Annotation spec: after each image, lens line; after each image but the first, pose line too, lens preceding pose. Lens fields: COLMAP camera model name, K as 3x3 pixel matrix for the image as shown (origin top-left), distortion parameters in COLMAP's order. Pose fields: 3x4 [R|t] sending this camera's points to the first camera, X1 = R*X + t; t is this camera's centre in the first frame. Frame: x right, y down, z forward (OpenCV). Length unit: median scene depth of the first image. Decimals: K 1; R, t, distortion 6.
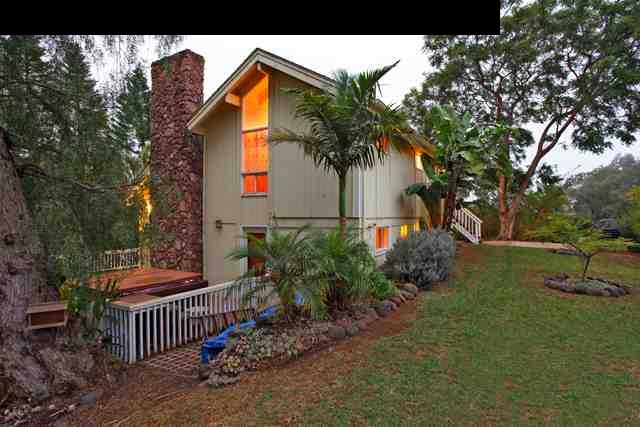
lens RADIAL K [[322.9, 0, 327.5], [0, 322.9, 213.5], [0, 0, 1]] dist [-0.056250, 0.019462]
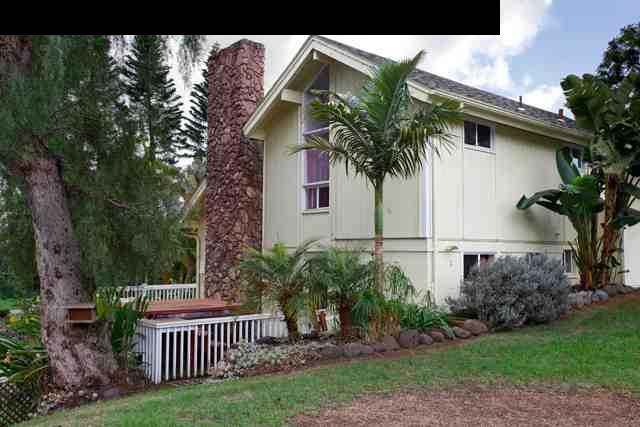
lens RADIAL K [[486.9, 0, 320.0], [0, 486.9, 213.5], [0, 0, 1]] dist [-0.000268, -0.002290]
pose [[0.947828, -0.016669, -0.318347, 0.216406], [-0.001481, 0.998391, -0.056686, 0.020274], [0.318780, 0.054201, 0.946278, -0.186790]]
